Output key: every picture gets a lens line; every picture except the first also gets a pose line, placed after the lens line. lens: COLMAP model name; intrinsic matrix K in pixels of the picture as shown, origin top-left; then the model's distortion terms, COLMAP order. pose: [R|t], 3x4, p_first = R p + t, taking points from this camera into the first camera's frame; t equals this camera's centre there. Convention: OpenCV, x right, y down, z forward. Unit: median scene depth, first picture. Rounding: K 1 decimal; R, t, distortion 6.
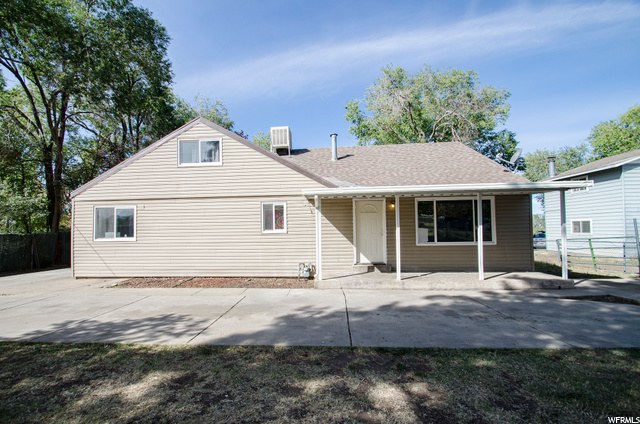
lens RADIAL K [[283.7, 0, 319.6], [0, 283.7, 217.3], [0, 0, 1]] dist [-0.014160, -0.001543]
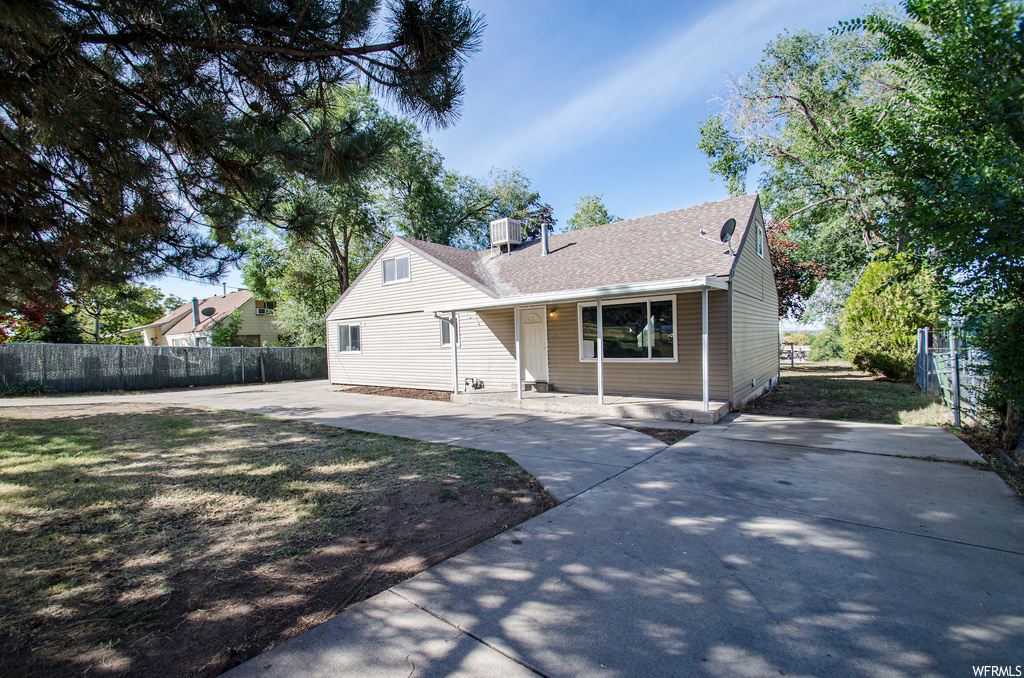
lens RADIAL K [[454.0, 0, 511.1], [0, 454.0, 340.4], [0, 0, 1]] dist [-0.014160, -0.001543]
pose [[0.841154, -0.009405, -0.540713, 0.879129], [0.042013, 0.997963, 0.047998, -0.033481], [0.539161, -0.063090, 0.839837, -0.207600]]
